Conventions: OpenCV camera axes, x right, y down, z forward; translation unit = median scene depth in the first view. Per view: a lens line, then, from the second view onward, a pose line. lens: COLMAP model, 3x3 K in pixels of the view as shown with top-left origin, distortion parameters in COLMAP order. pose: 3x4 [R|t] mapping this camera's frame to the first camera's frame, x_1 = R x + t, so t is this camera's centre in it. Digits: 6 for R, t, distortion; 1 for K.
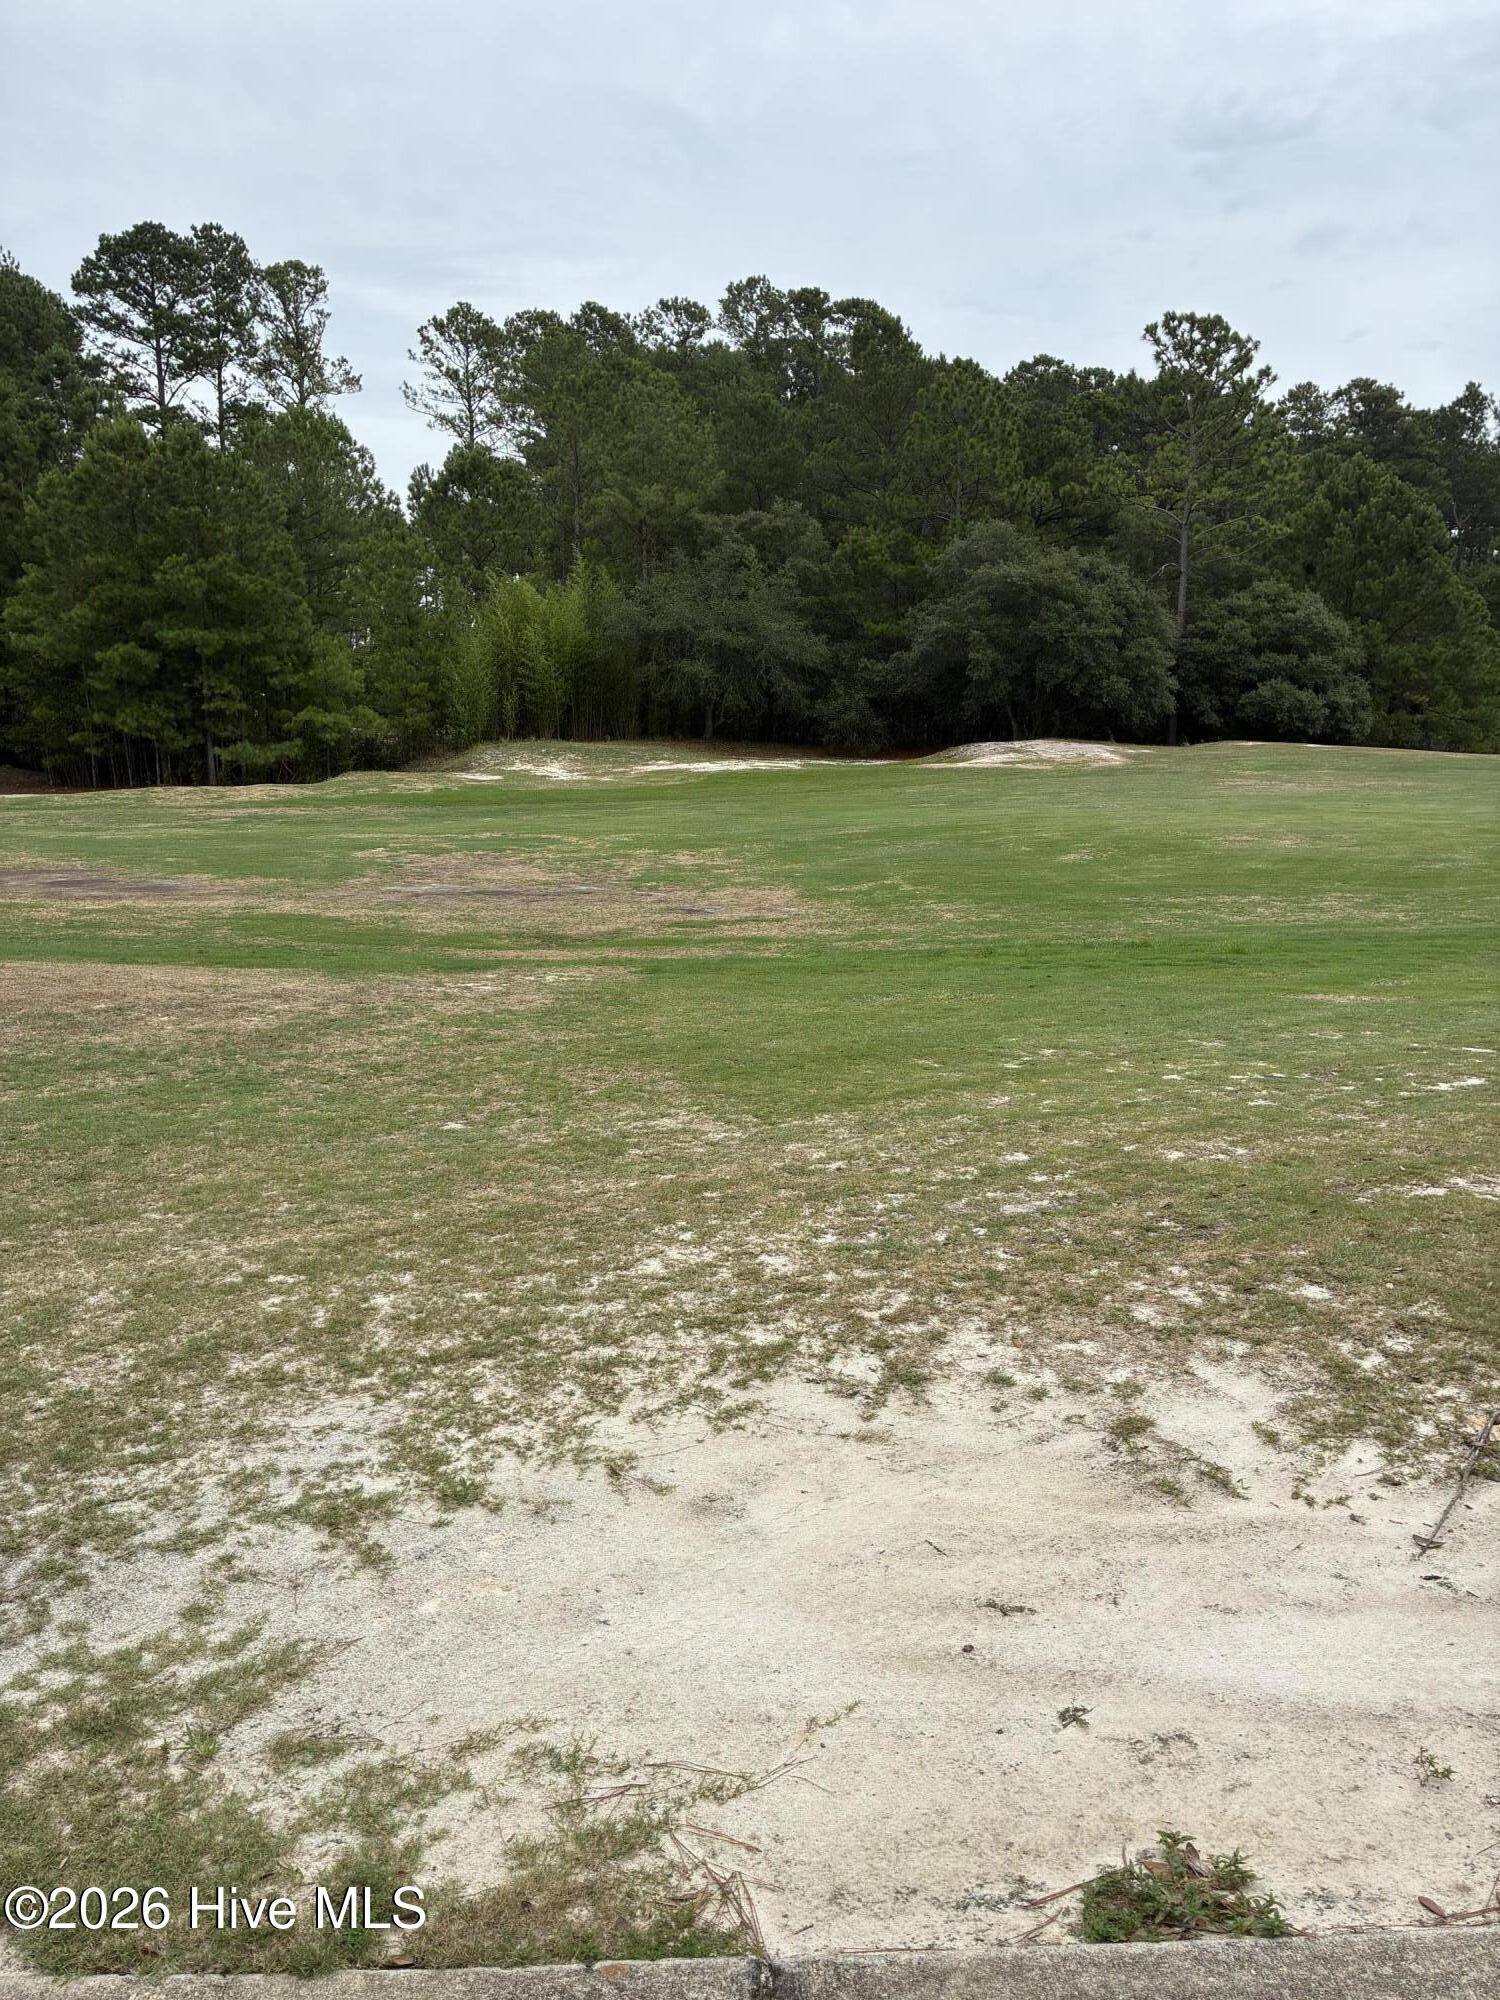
lens RADIAL K [[1536.4, 0, 759.2], [0, 1536.4, 1042.0], [0, 0, 1]] dist [0.055036, -0.080332]
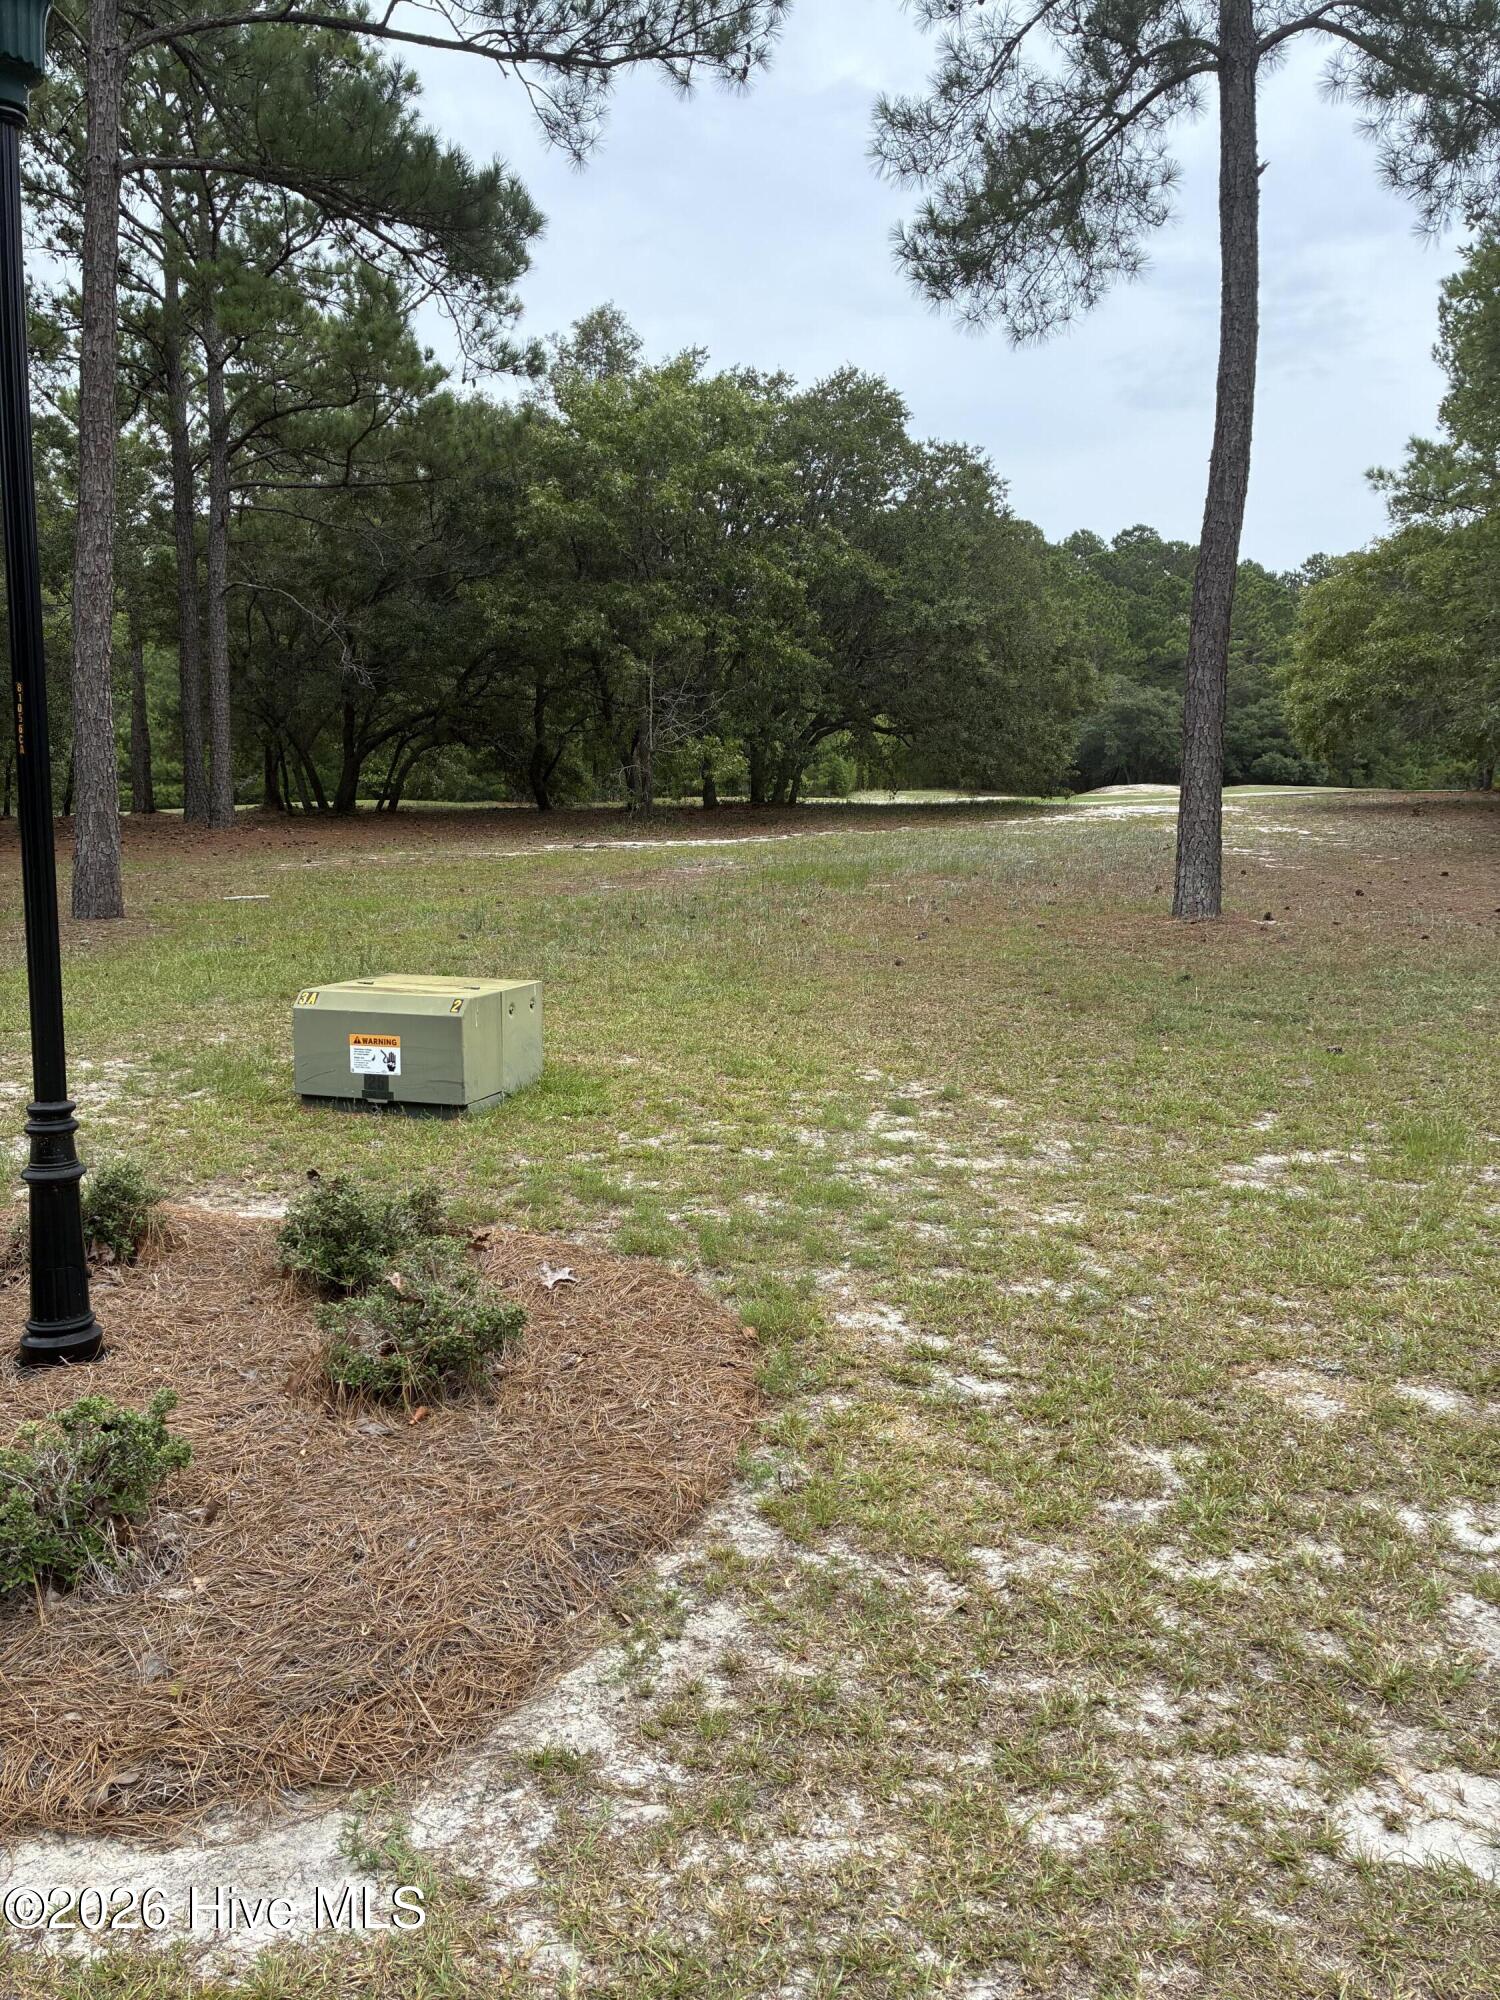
lens RADIAL K [[1536.4, 0, 751.4], [0, 1536.4, 1001.4], [0, 0, 1]] dist [0.055036, -0.080332]
pose [[0.997519, -0.007227, -0.070026, -0.151893], [0.001903, 0.997121, -0.075809, 0.193350], [0.070372, 0.075488, 0.994660, -0.823037]]
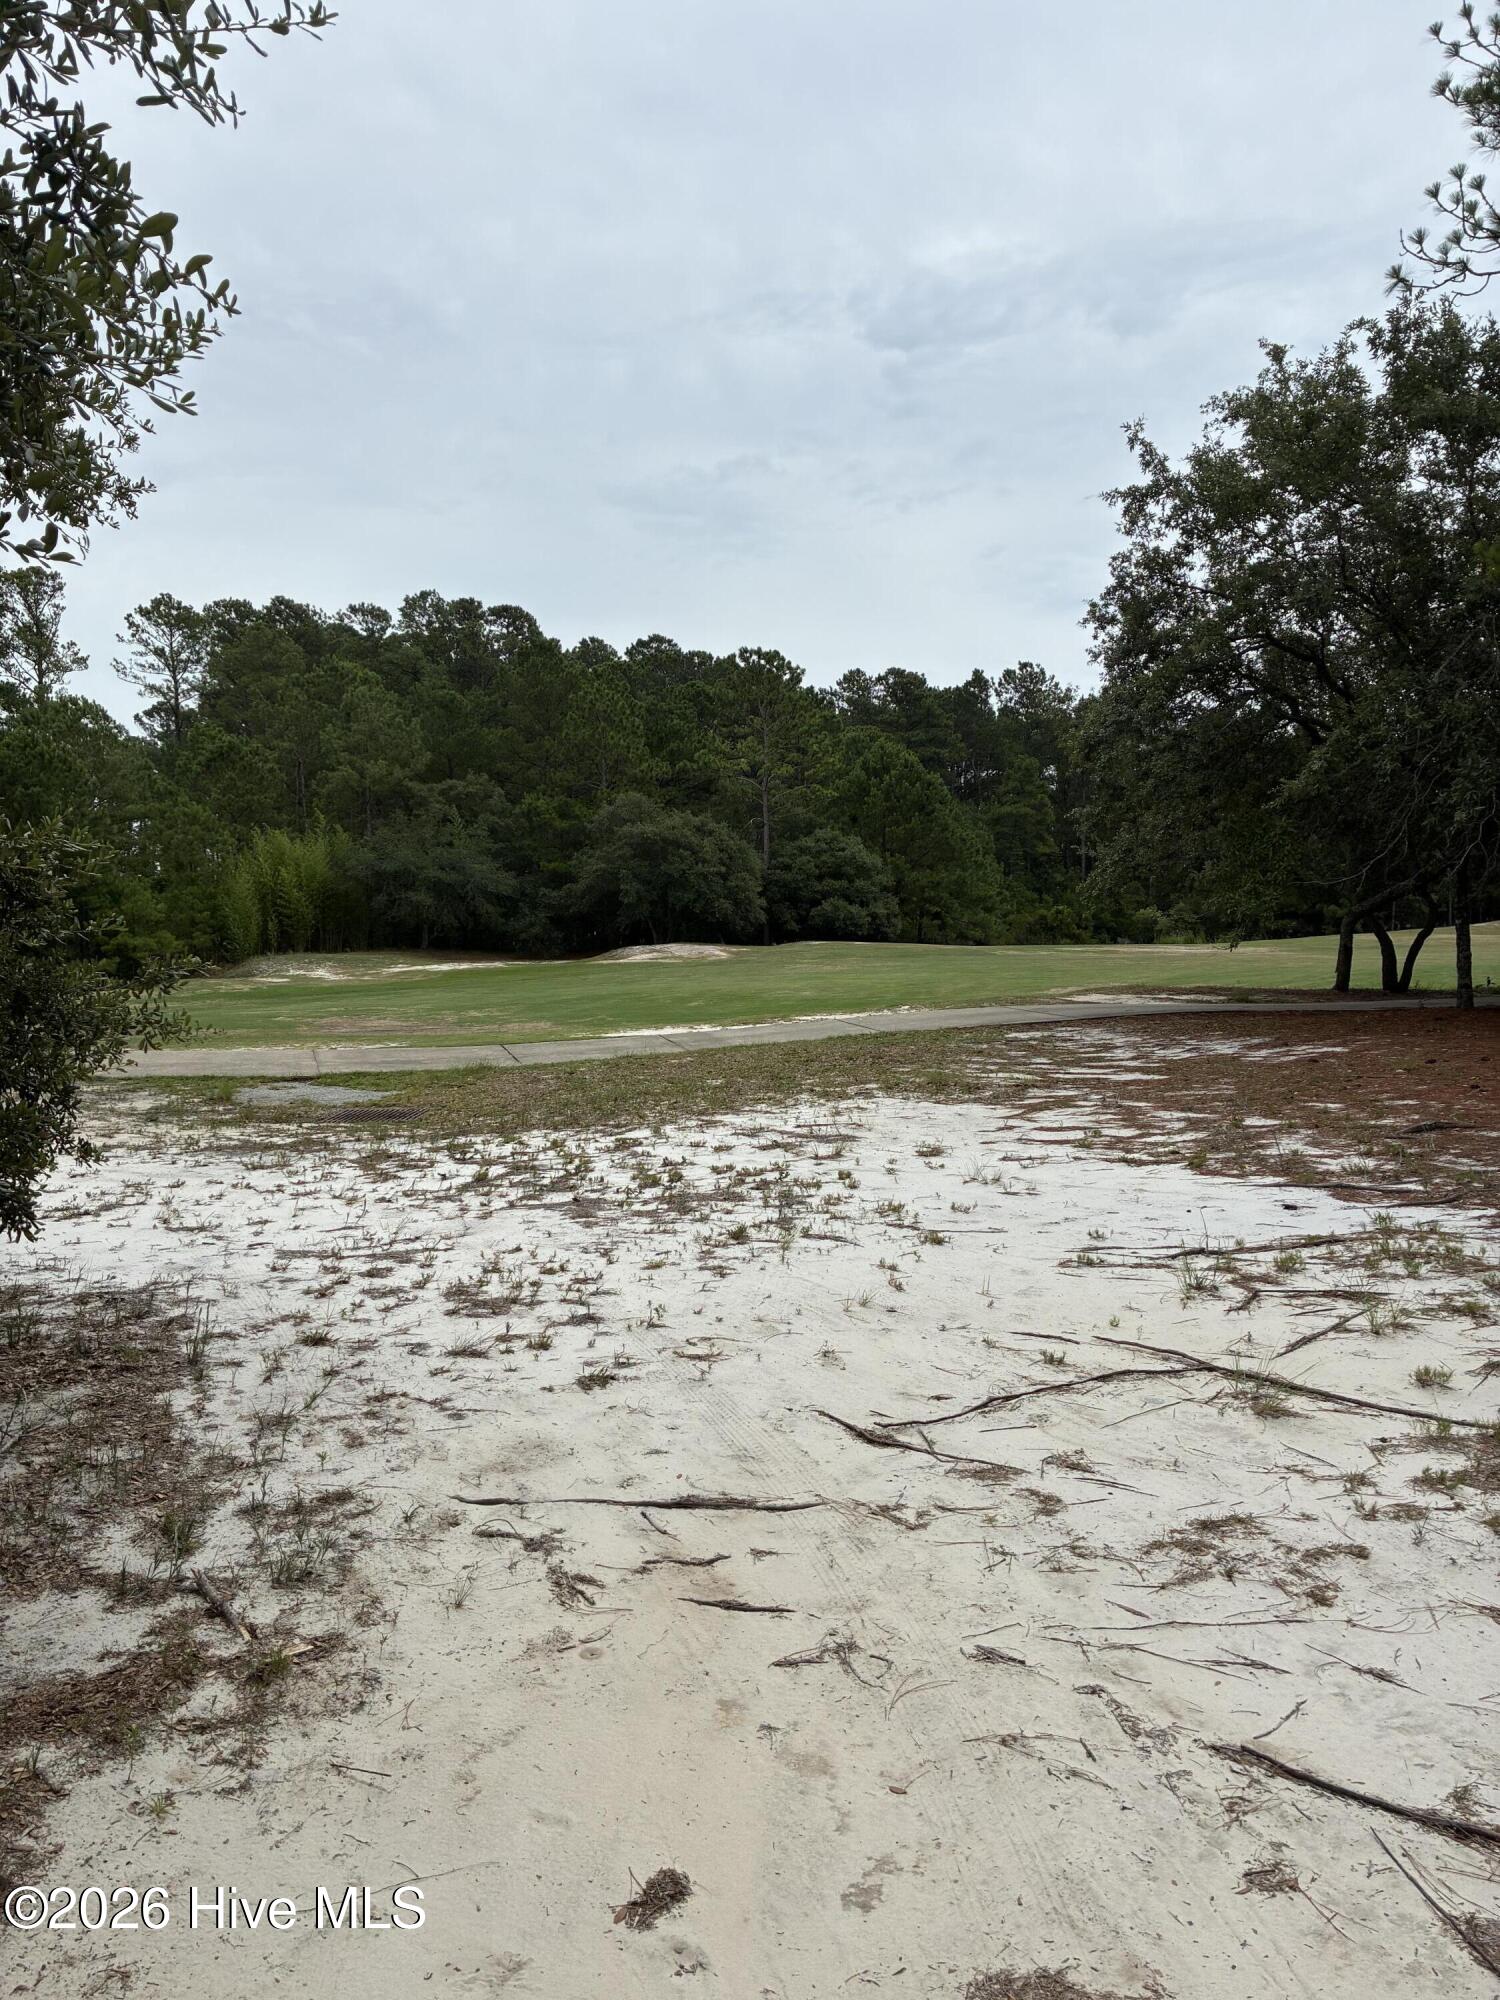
lens RADIAL K [[1536.4, 0, 759.5], [0, 1536.4, 1002.8], [0, 0, 1]] dist [0.055036, -0.080332]
pose [[0.972395, -0.034978, 0.230706, -0.058878], [0.070295, 0.986682, -0.146691, 0.060610], [-0.222502, 0.158859, 0.961903, -0.314675]]
